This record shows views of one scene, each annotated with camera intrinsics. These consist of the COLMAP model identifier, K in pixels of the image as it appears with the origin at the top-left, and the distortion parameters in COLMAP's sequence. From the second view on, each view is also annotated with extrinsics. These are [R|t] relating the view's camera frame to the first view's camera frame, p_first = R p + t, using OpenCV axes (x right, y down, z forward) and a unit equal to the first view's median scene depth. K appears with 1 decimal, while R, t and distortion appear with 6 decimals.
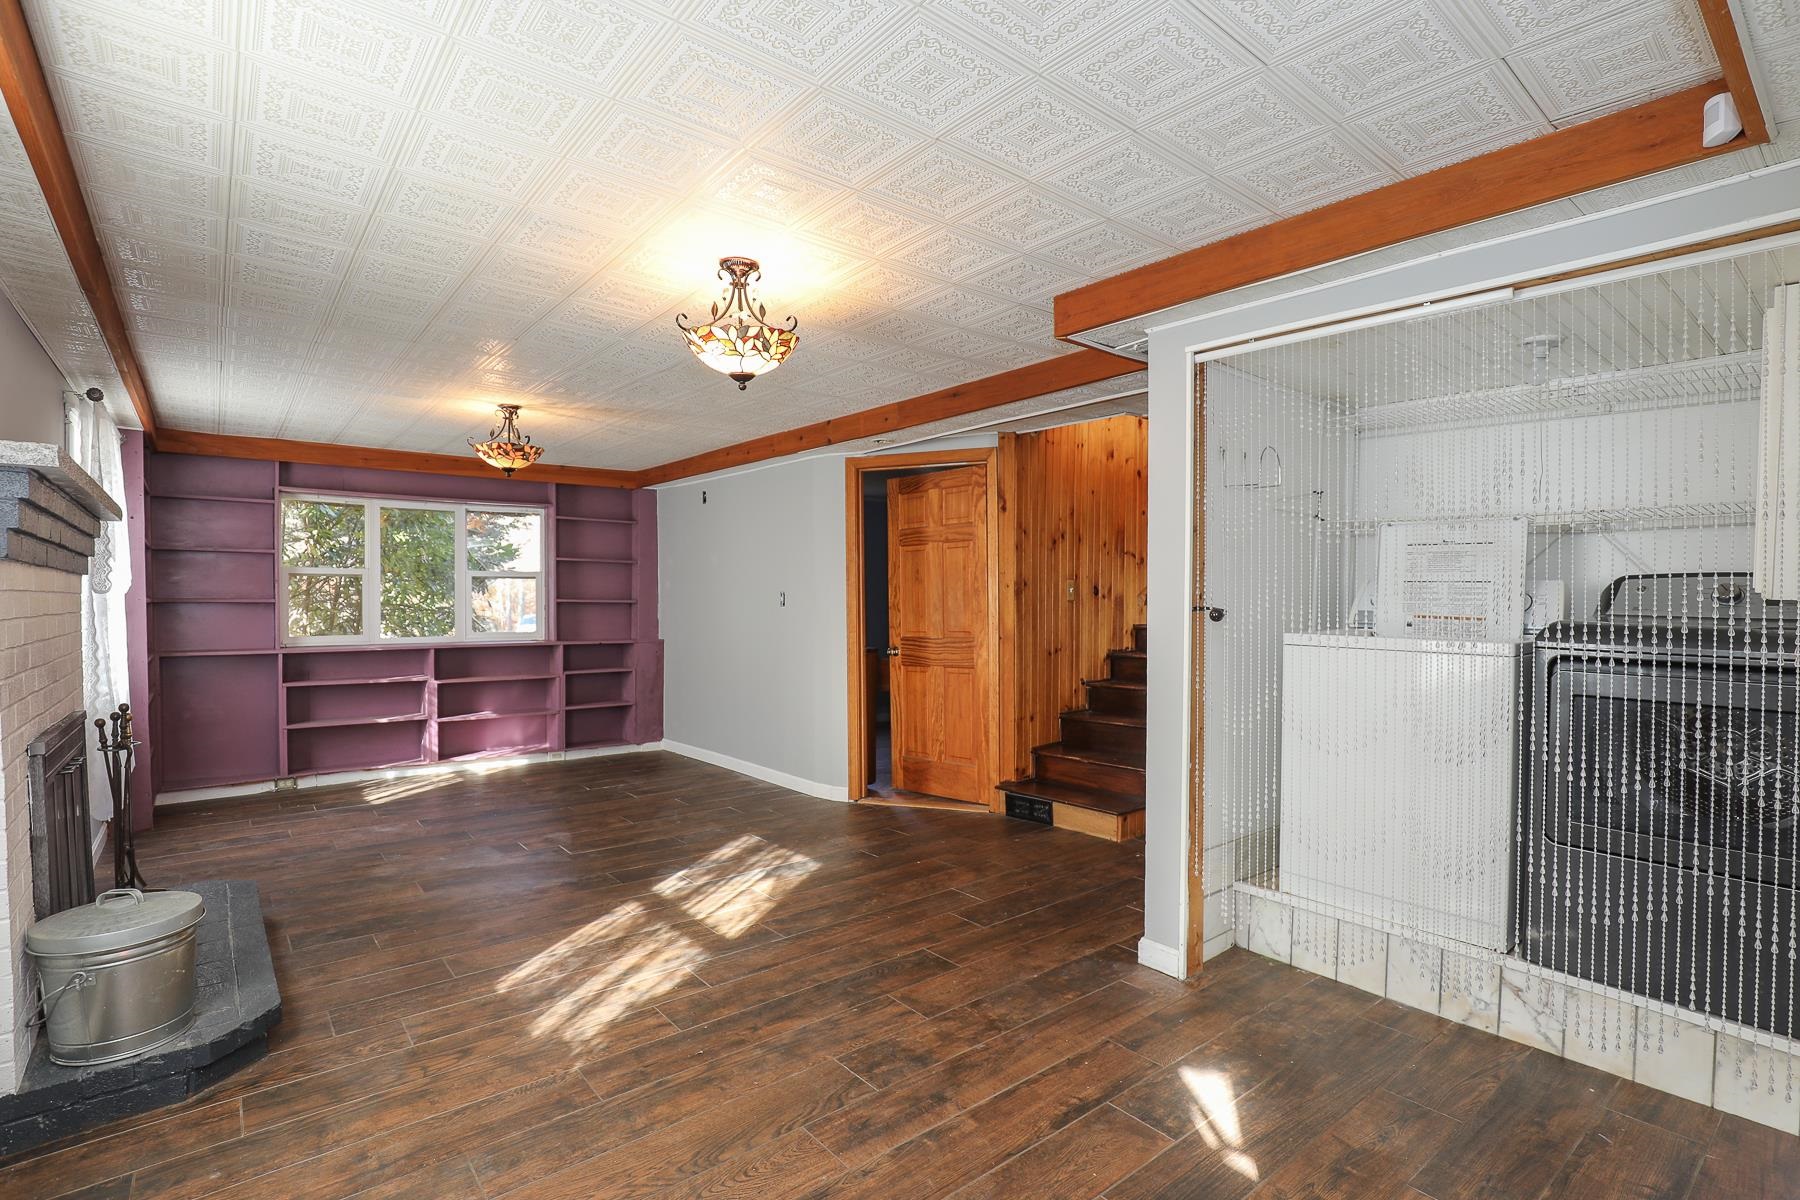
lens RADIAL K [[858.8, 0, 902.0], [0, 858.8, 612.5], [0, 0, 1]] dist [-0.028629, 0.001635]
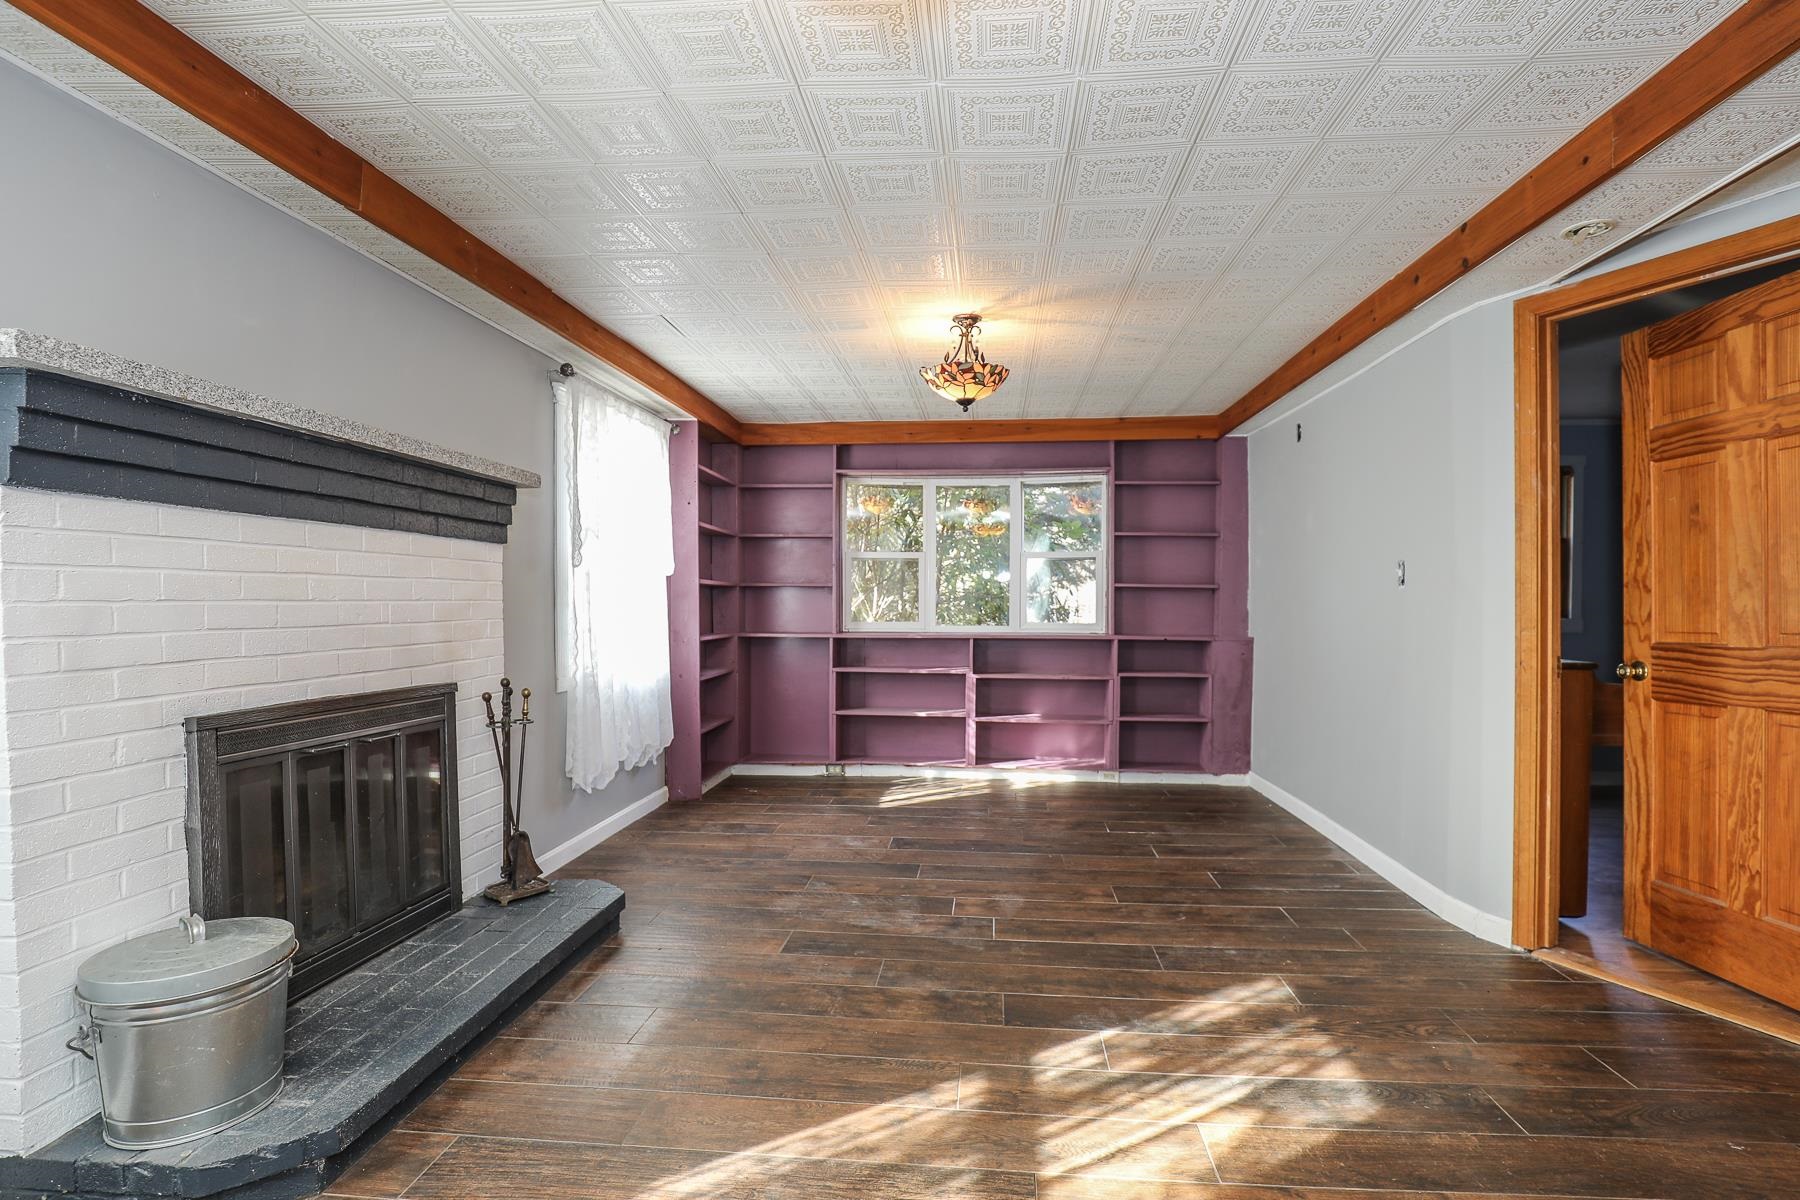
lens RADIAL K [[858.8, 0, 902.0], [0, 858.8, 612.5], [0, 0, 1]] dist [-0.028629, 0.001635]
pose [[0.713653, 0.011153, -0.700411, 0.031144], [-0.011826, 0.999923, 0.003873, 0.014944], [0.700400, 0.005519, 0.713729, 0.363441]]
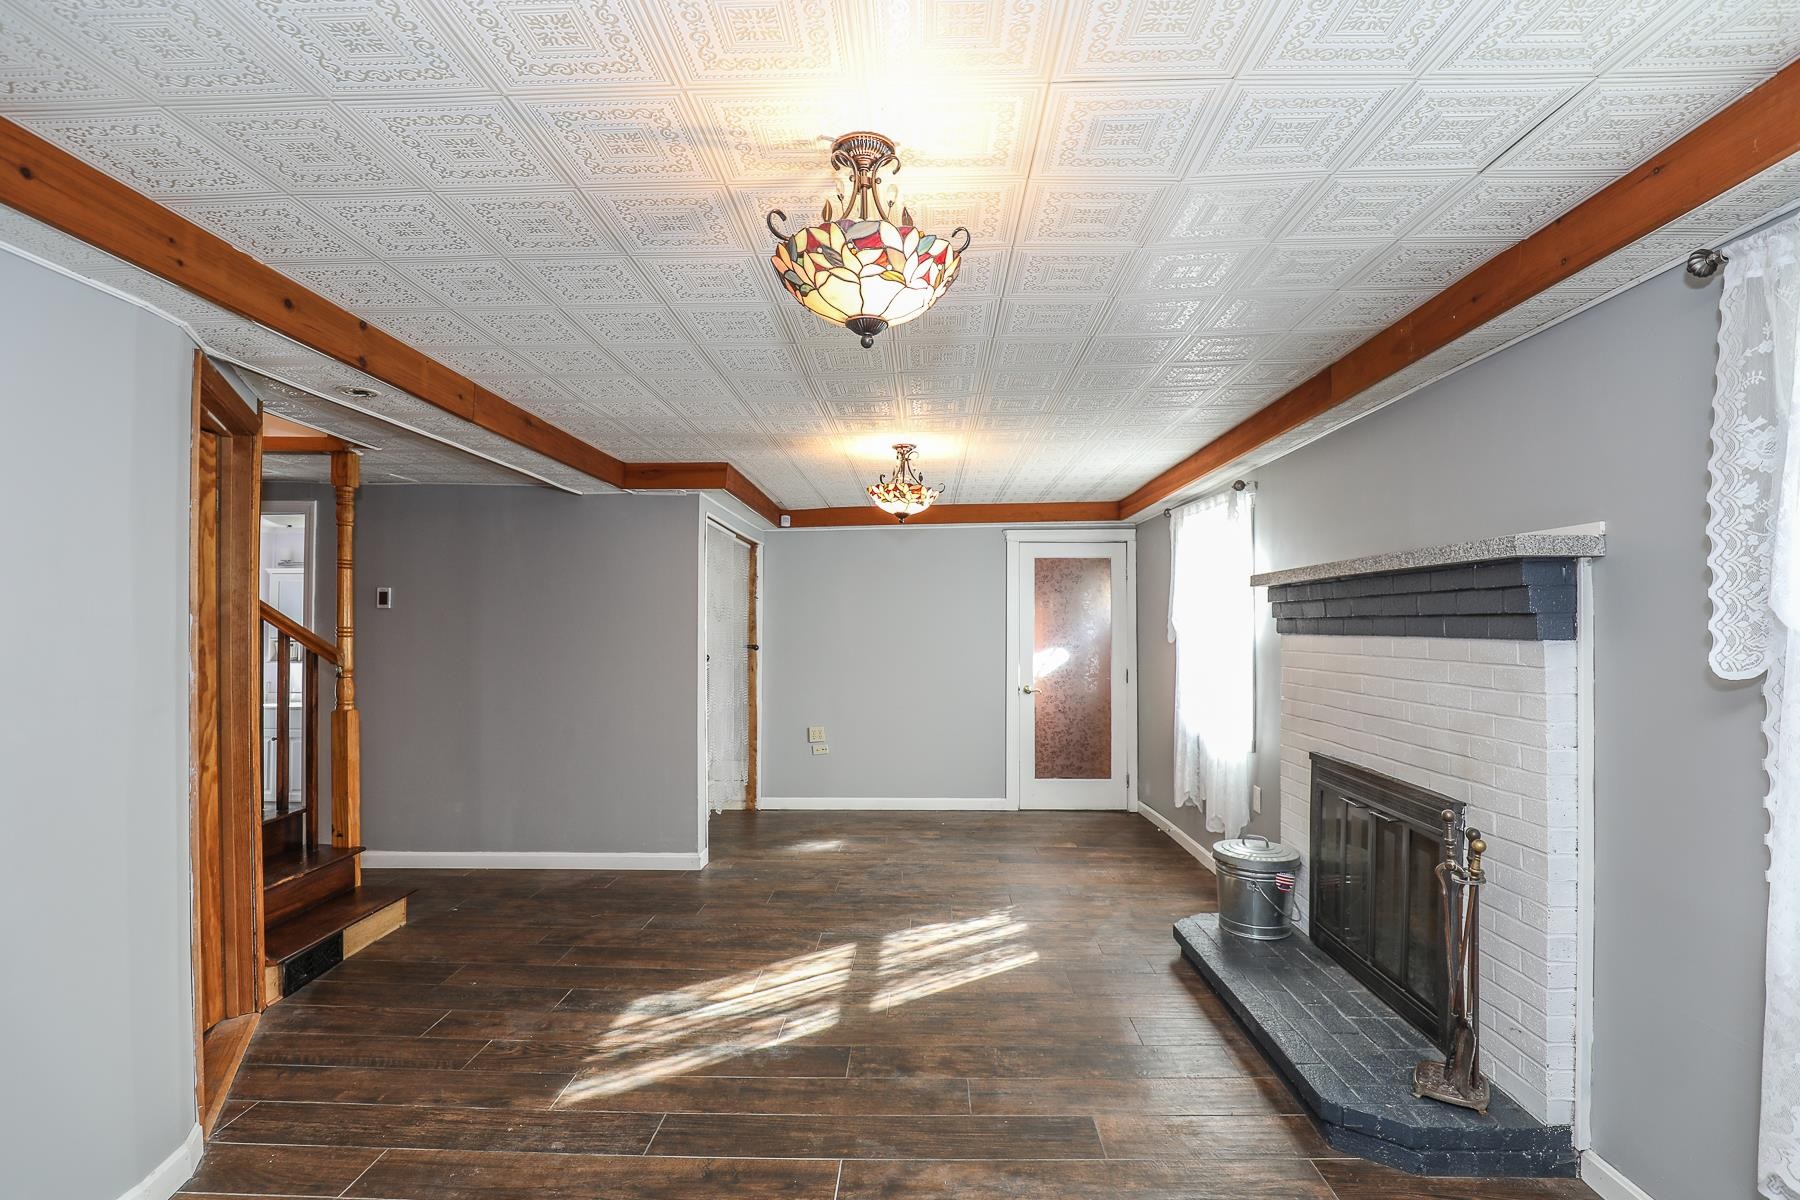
lens RADIAL K [[900.9, 0, 892.0], [0, 900.9, 610.4], [0, 0, 1]] dist [-0.033086, 0.001084]
pose [[-0.756933, 0.013238, 0.653358, -0.618635], [0.014450, 0.999889, -0.003518, -0.043893], [-0.653333, 0.006778, -0.757041, 1.112100]]
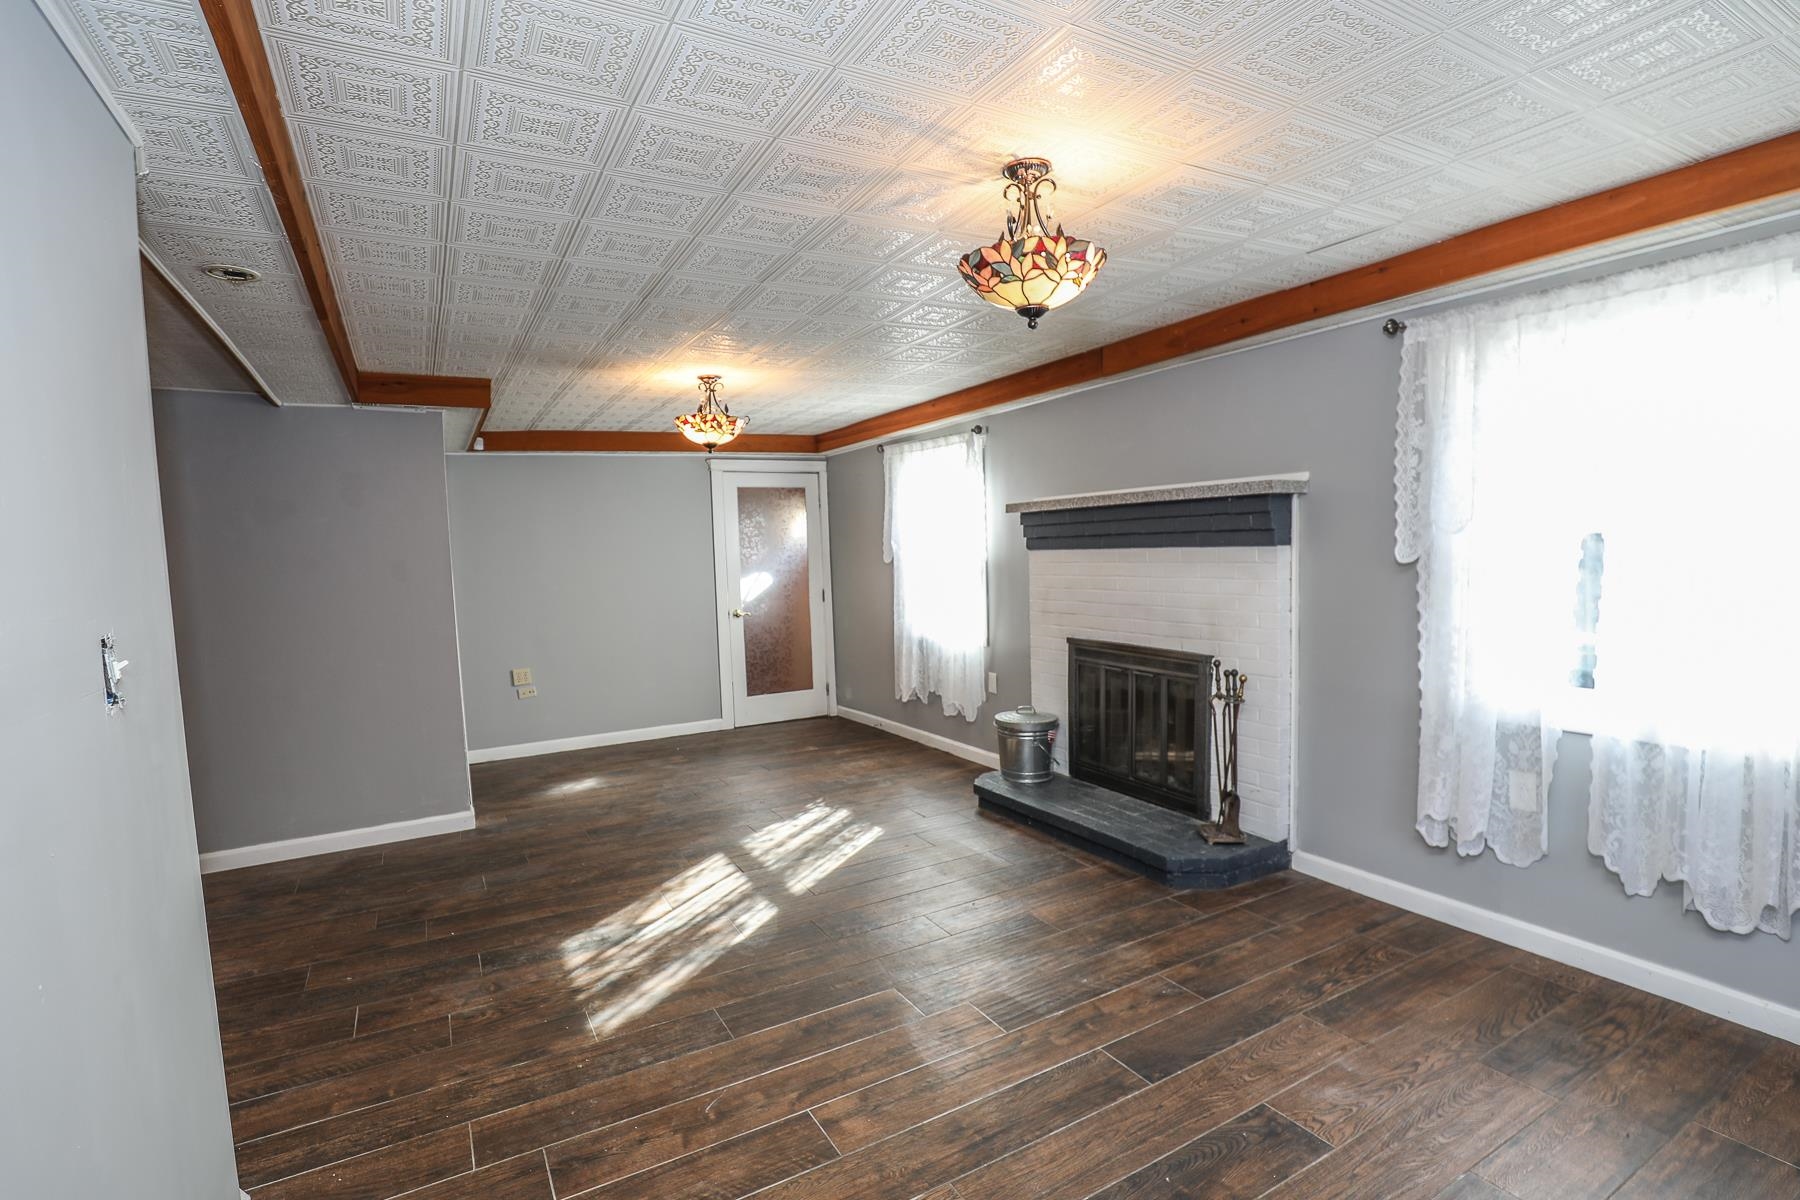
lens RADIAL K [[906.6, 0, 948.9], [0, 906.6, 623.3], [0, 0, 1]] dist [-0.036687, 0.000321]
pose [[-0.991913, 0.021664, 0.125059, -0.414431], [0.034886, 0.993910, 0.104524, -0.048525], [-0.122033, 0.108042, -0.986628, 1.306042]]
